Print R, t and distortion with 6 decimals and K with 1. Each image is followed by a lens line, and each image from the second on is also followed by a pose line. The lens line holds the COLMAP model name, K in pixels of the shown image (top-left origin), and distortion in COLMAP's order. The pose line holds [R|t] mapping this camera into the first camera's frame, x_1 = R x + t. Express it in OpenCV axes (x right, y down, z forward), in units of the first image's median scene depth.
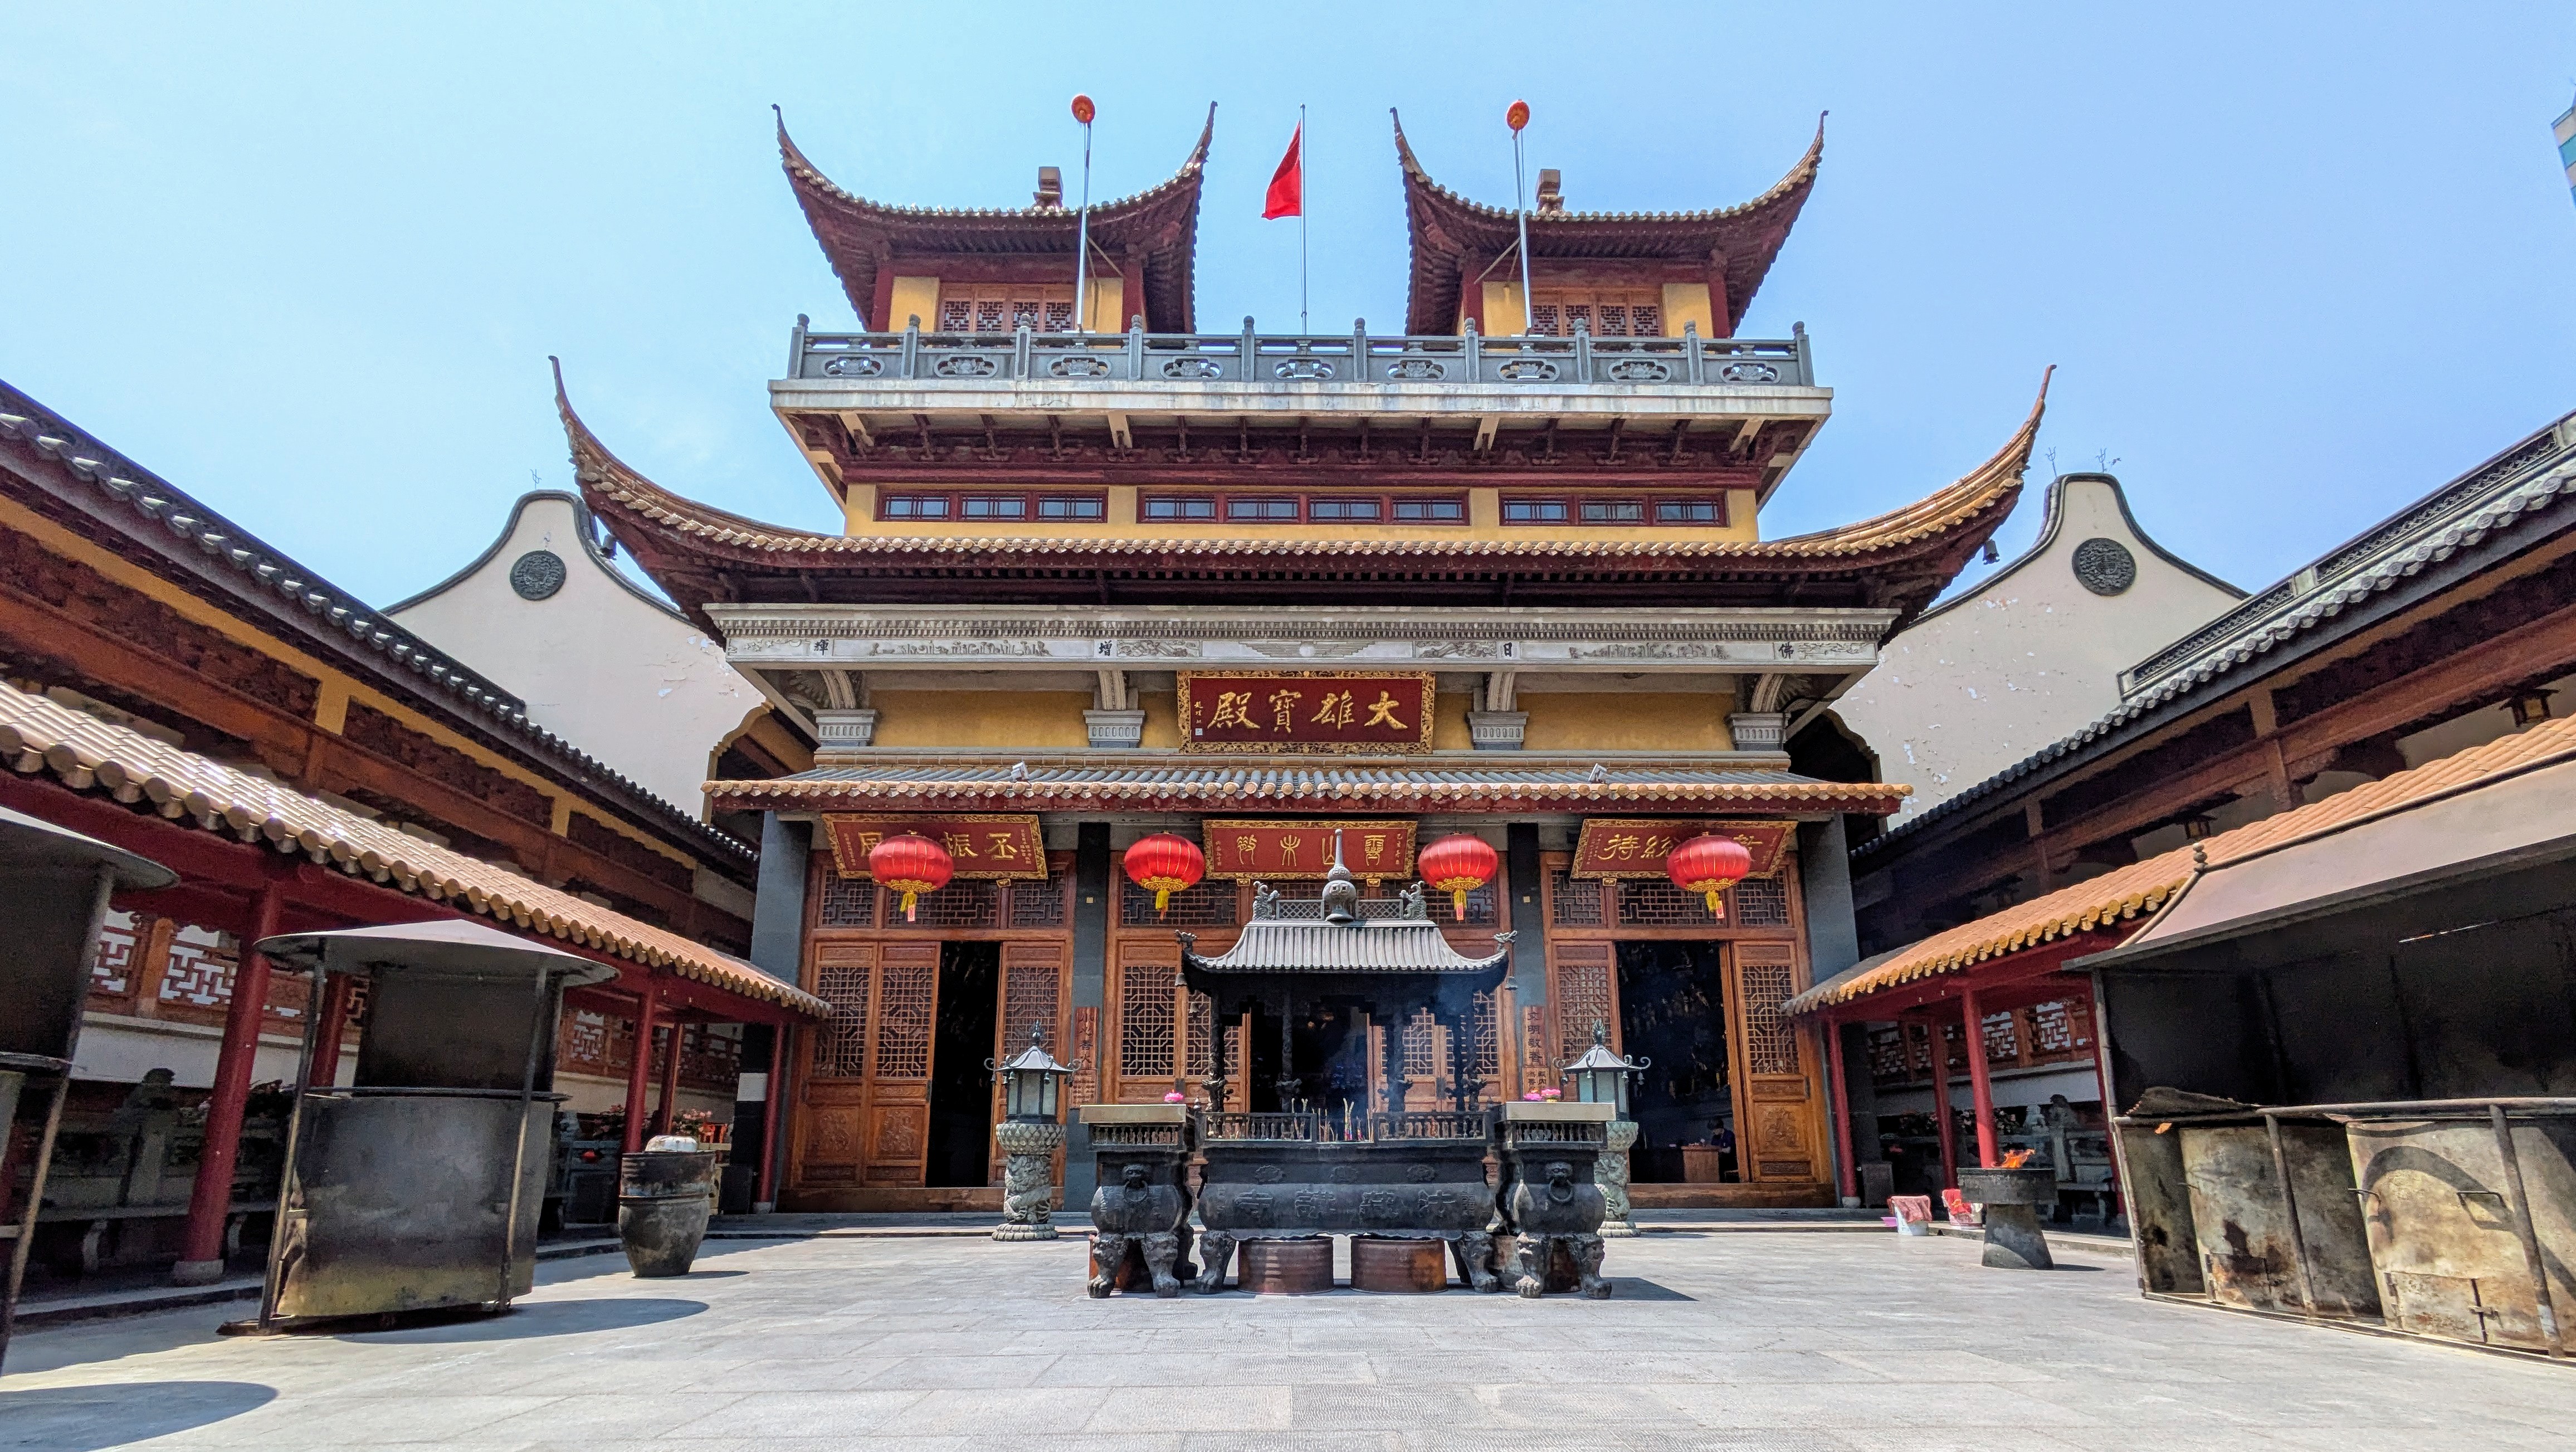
lens RADIAL K [[1056.4, 0, 1288.7], [0, 1056.4, 953.3], [0, 0, 1]] dist [0.002676, 0.000022]
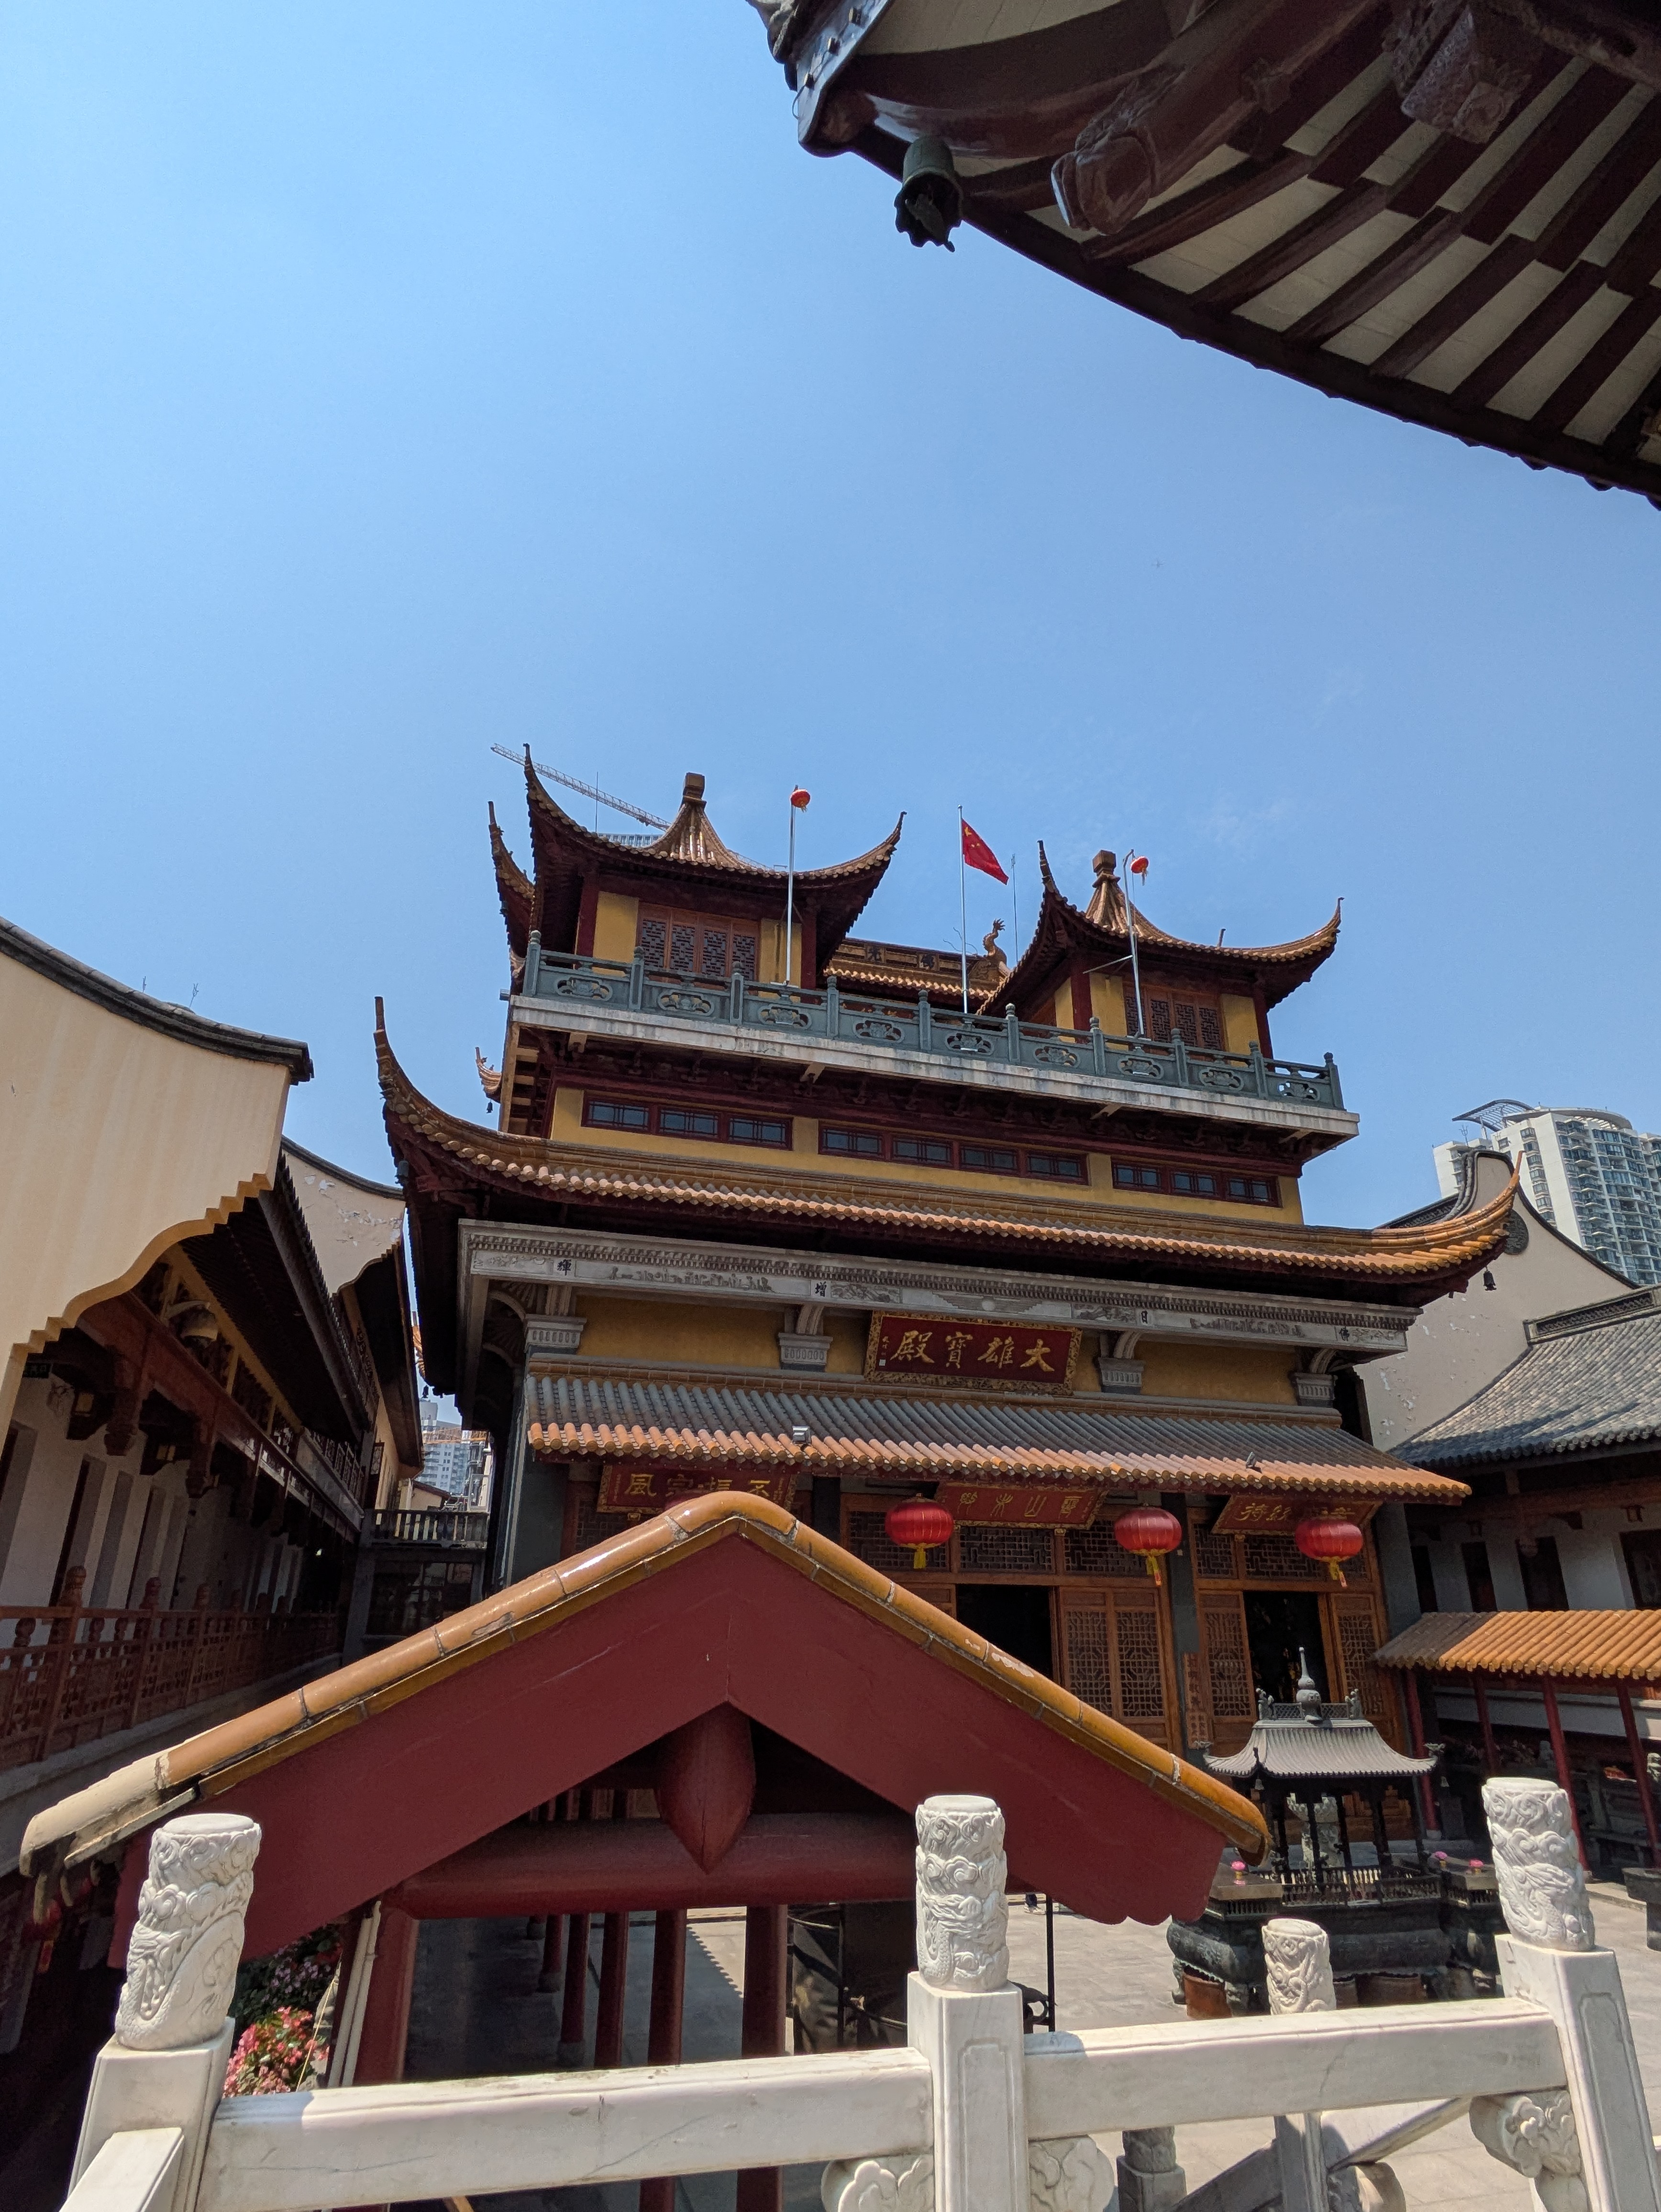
lens RADIAL K [[1240.7, 0, 830.5], [0, 1240.7, 1106.0], [0, 0, 1]] dist [0.003134, -0.002110]
pose [[0.962774, 0.119178, 0.242616, -0.497746], [-0.069208, 0.976322, -0.204951, -0.207014], [-0.261297, 0.180530, 0.948226, -0.274832]]
